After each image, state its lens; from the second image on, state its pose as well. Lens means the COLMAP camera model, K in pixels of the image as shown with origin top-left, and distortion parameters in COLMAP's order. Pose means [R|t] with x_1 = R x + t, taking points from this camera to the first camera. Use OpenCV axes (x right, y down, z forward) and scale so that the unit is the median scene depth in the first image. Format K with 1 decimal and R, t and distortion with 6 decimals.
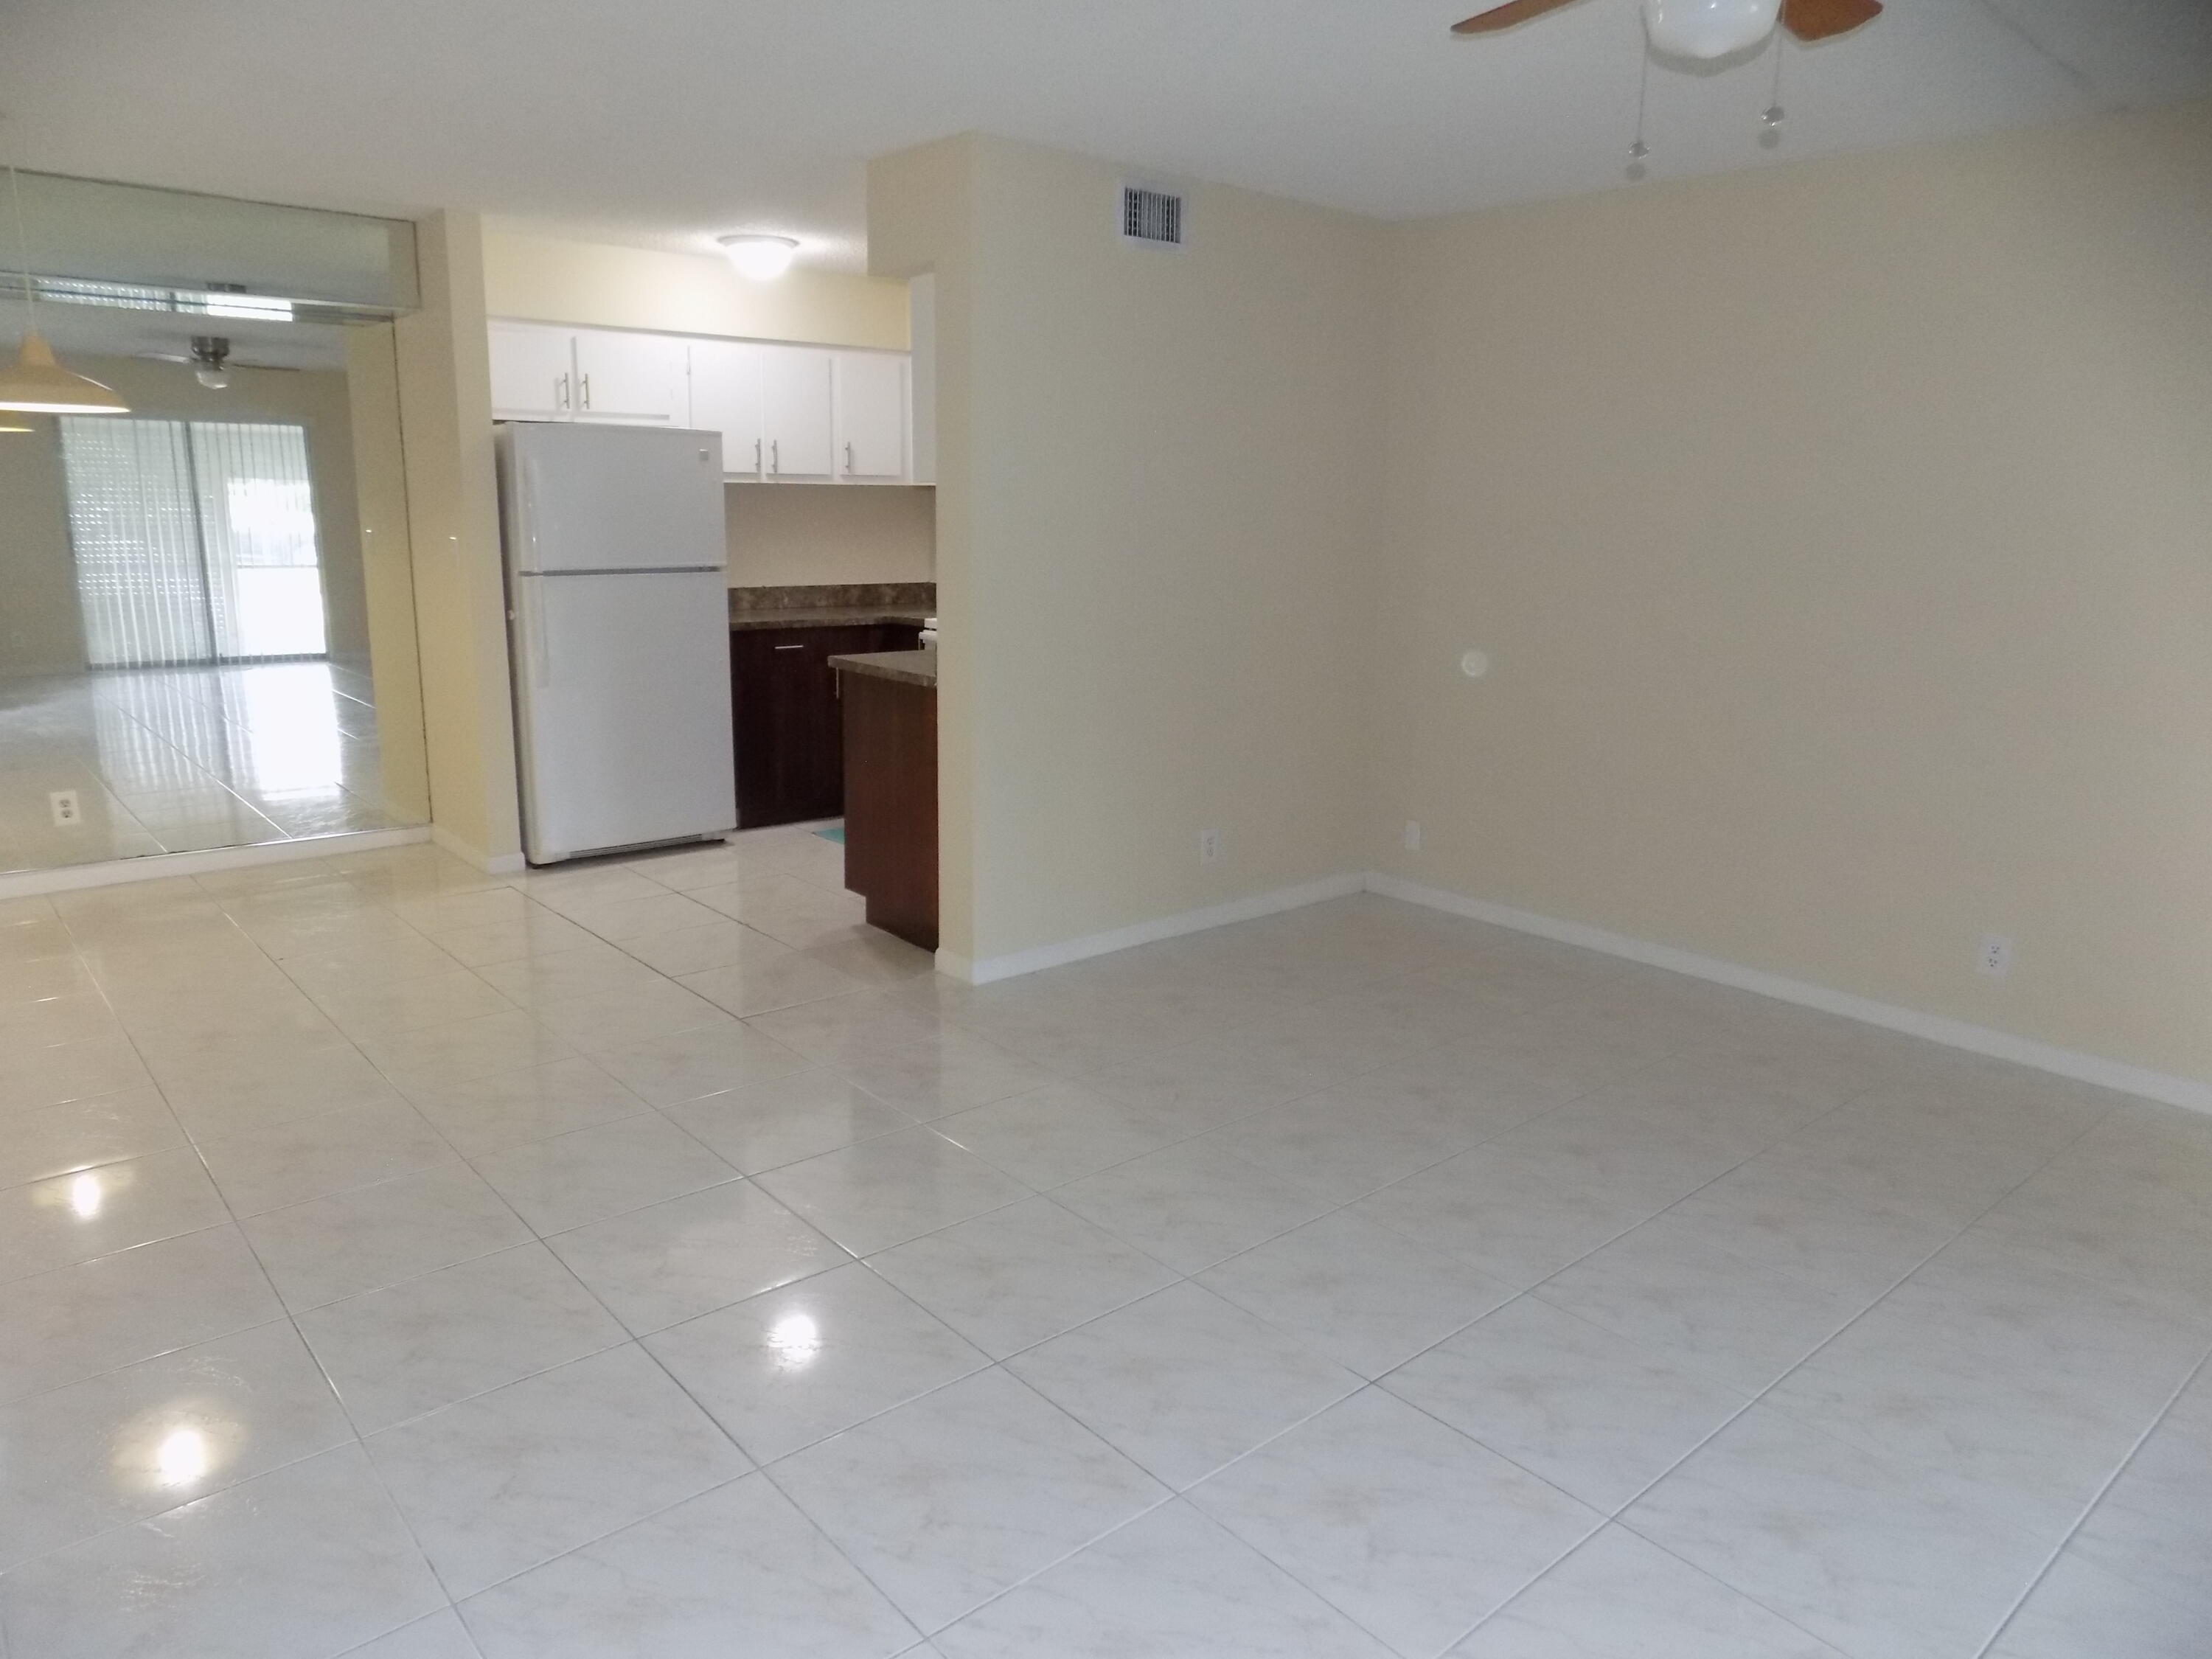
lens RADIAL K [[1491.3, 0, 1098.5], [0, 1491.3, 816.5], [0, 0, 1]] dist [-0.042005, 0.028006]
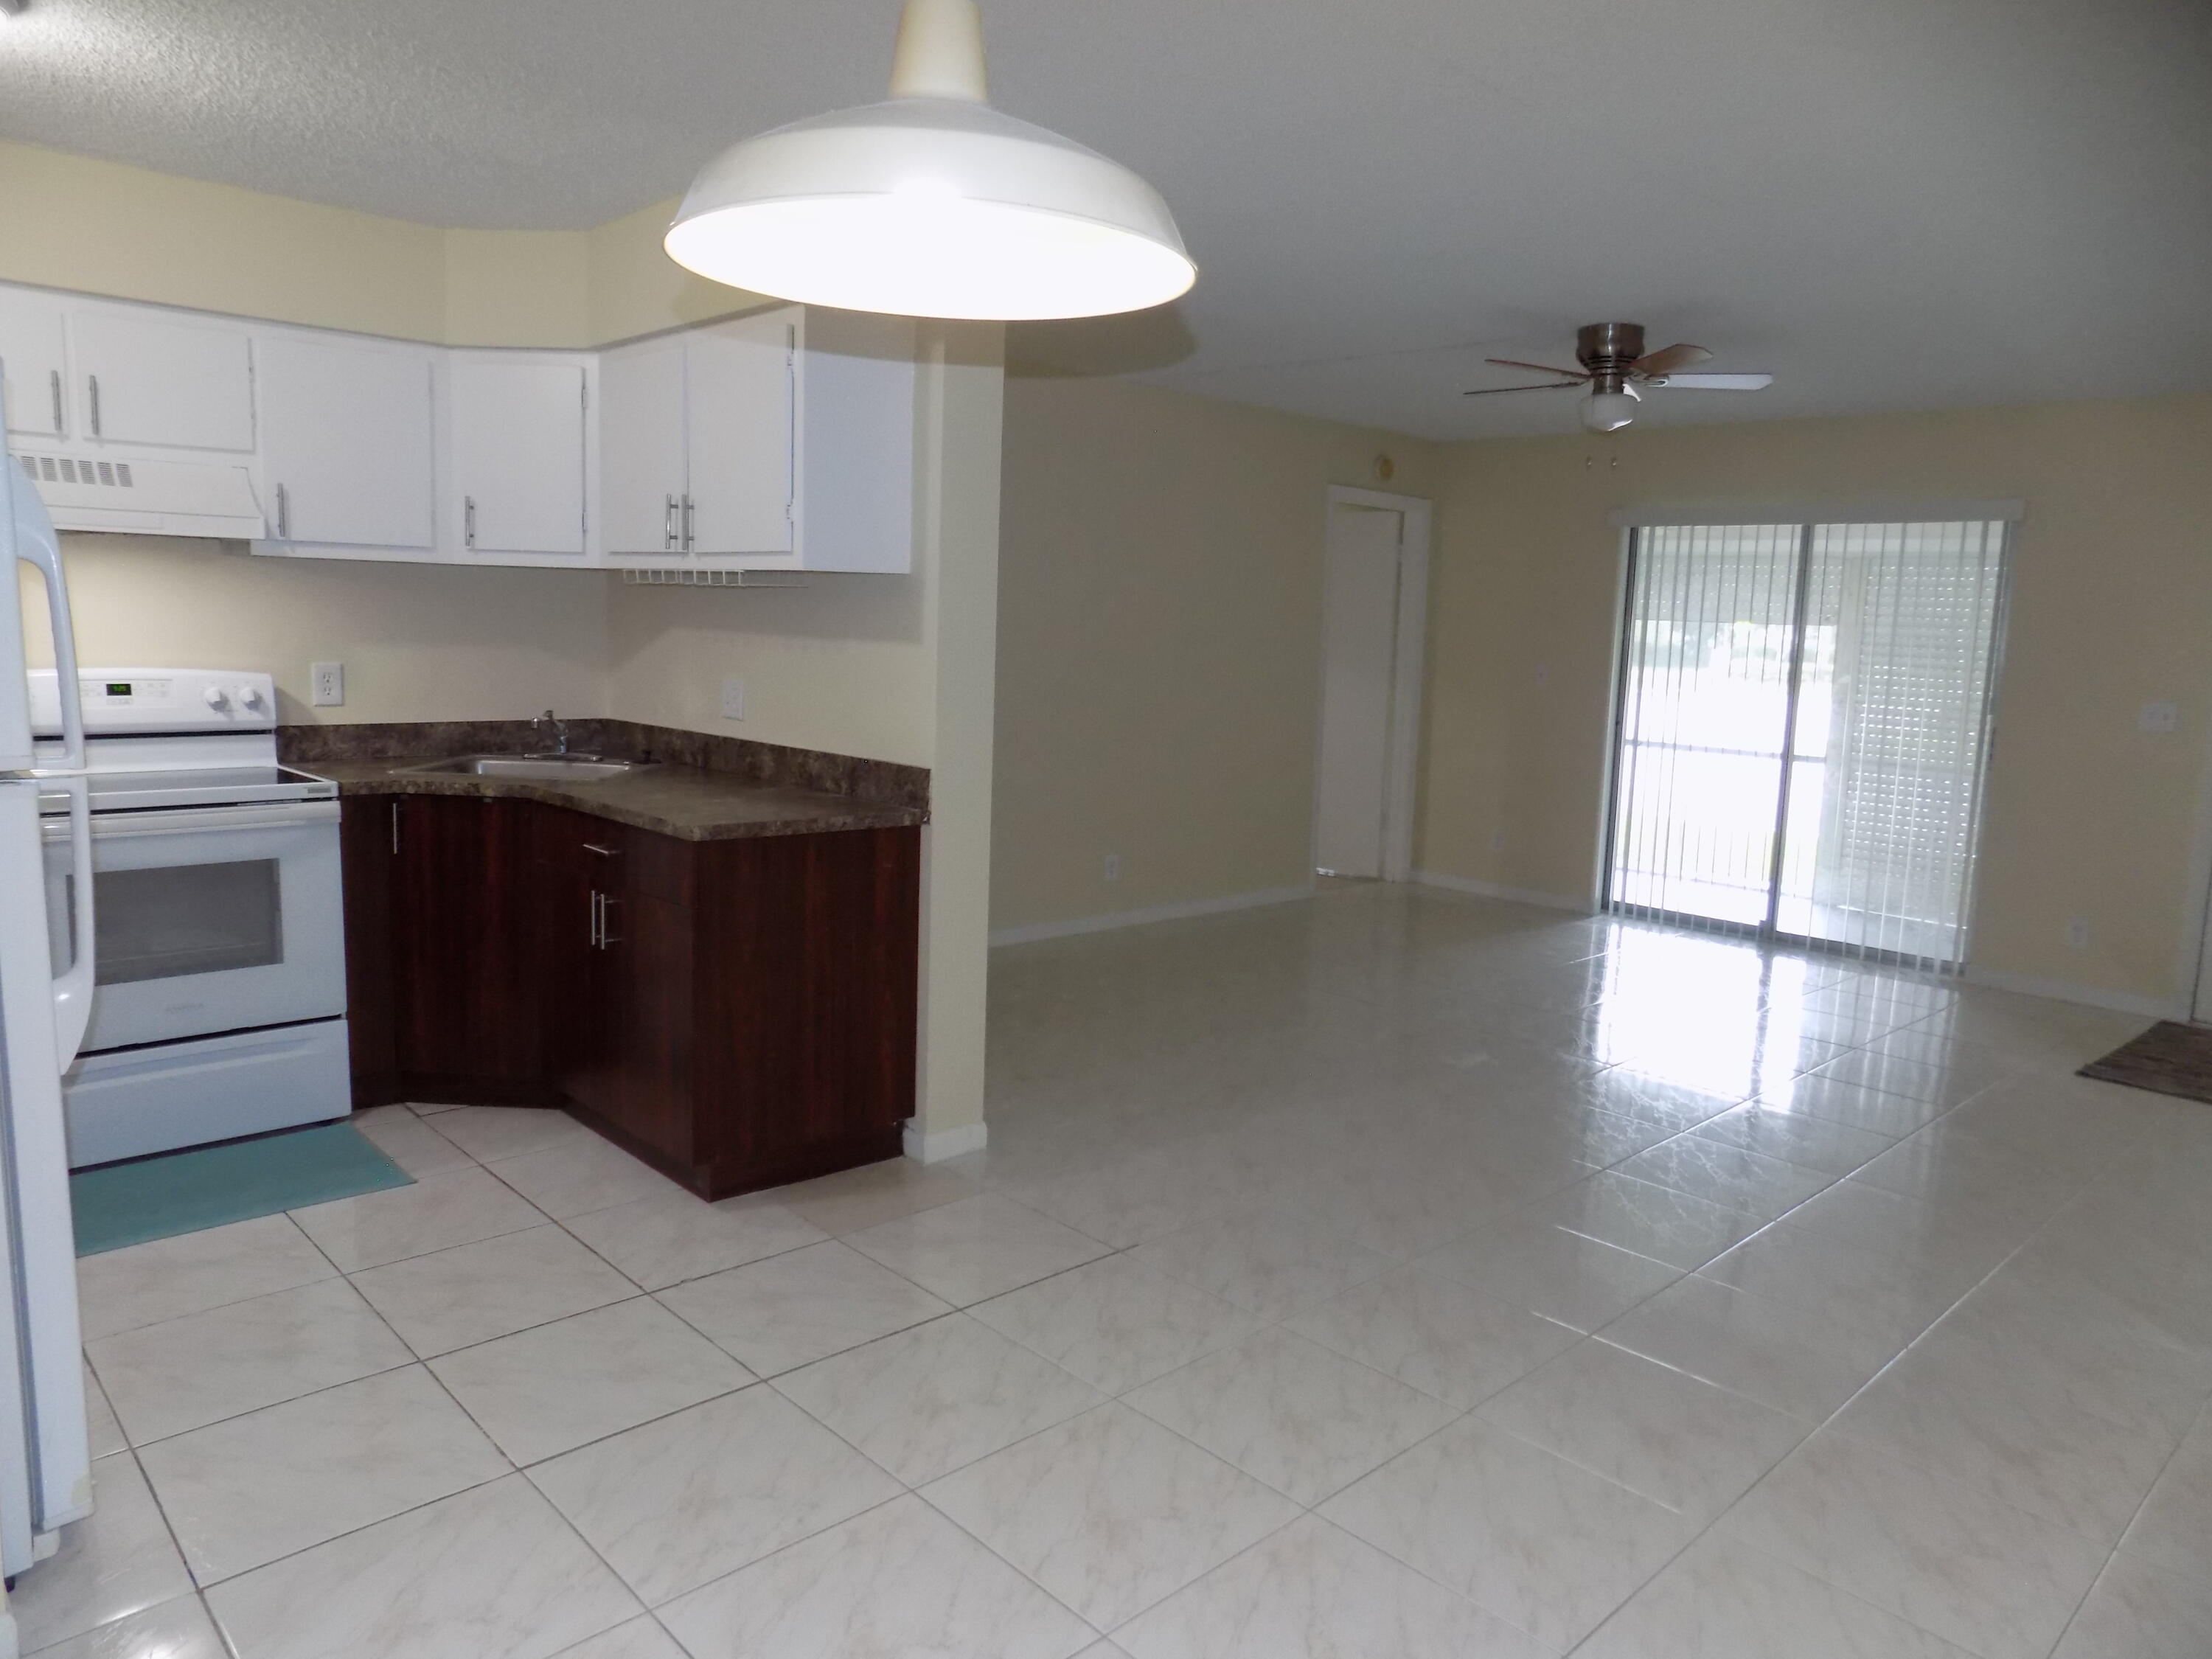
lens RADIAL K [[1491.3, 0, 1107.9], [0, 1491.3, 820.4], [0, 0, 1]] dist [-0.042005, 0.028006]
pose [[-0.041752, -0.153420, 0.987279, -0.635024], [0.170285, 0.972590, 0.158339, -0.139132], [-0.984510, 0.174730, -0.014482, 0.620567]]
